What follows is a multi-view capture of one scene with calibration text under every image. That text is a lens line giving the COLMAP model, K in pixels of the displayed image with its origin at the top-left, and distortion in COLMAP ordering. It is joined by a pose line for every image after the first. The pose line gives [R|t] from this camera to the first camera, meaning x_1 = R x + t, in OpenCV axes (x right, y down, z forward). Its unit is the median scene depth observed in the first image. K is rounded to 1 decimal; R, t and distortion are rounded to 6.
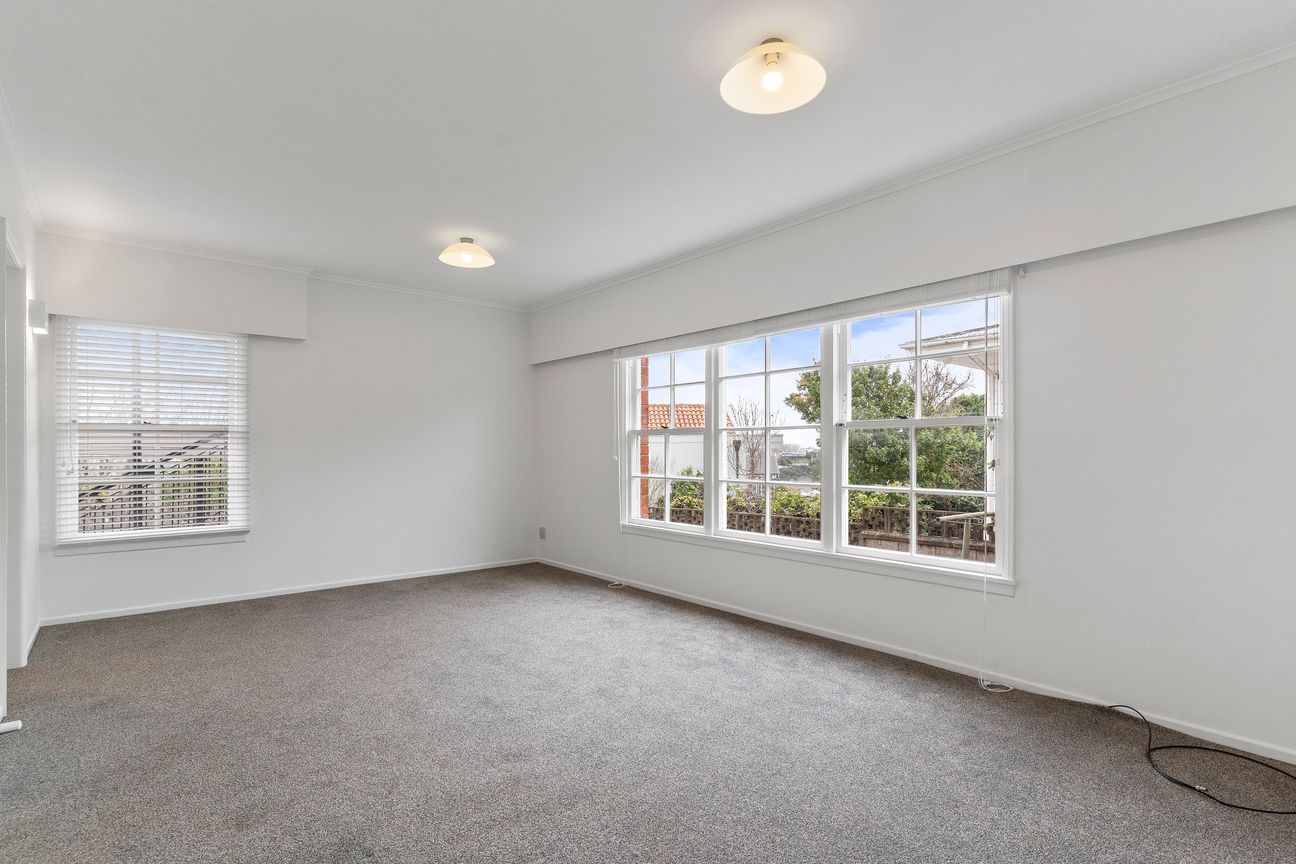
lens RADIAL K [[629.6, 0, 649.3], [0, 629.6, 451.7], [0, 0, 1]] dist [0.000828, 0.000122]
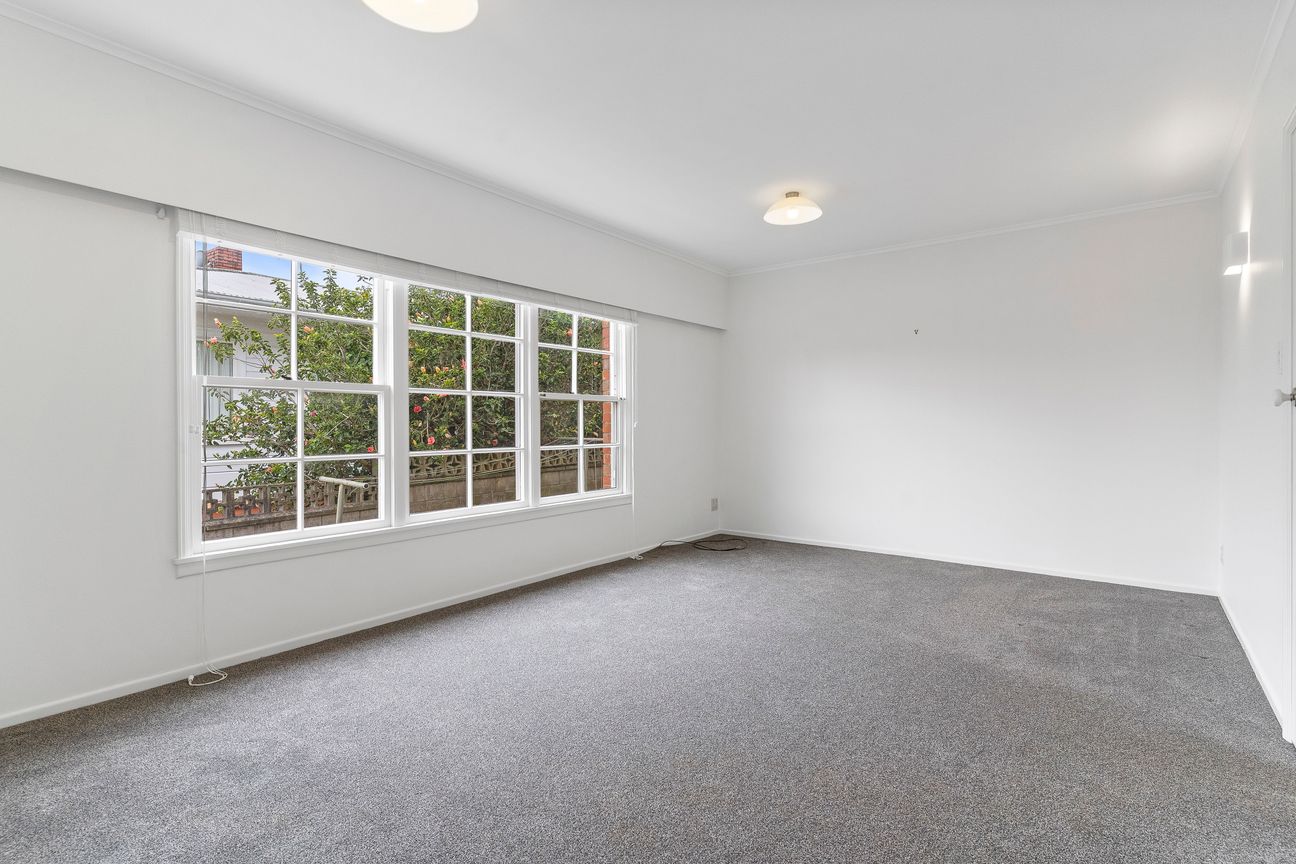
lens RADIAL K [[620.5, 0, 648.0], [0, 620.5, 432.0], [0, 0, 1]] dist [-0.002232, -0.000273]
pose [[-0.204815, -0.020967, 0.978576, -0.781471], [-0.000248, 0.999772, 0.021369, 0.001073], [-0.978801, 0.004134, -0.204773, 0.955278]]
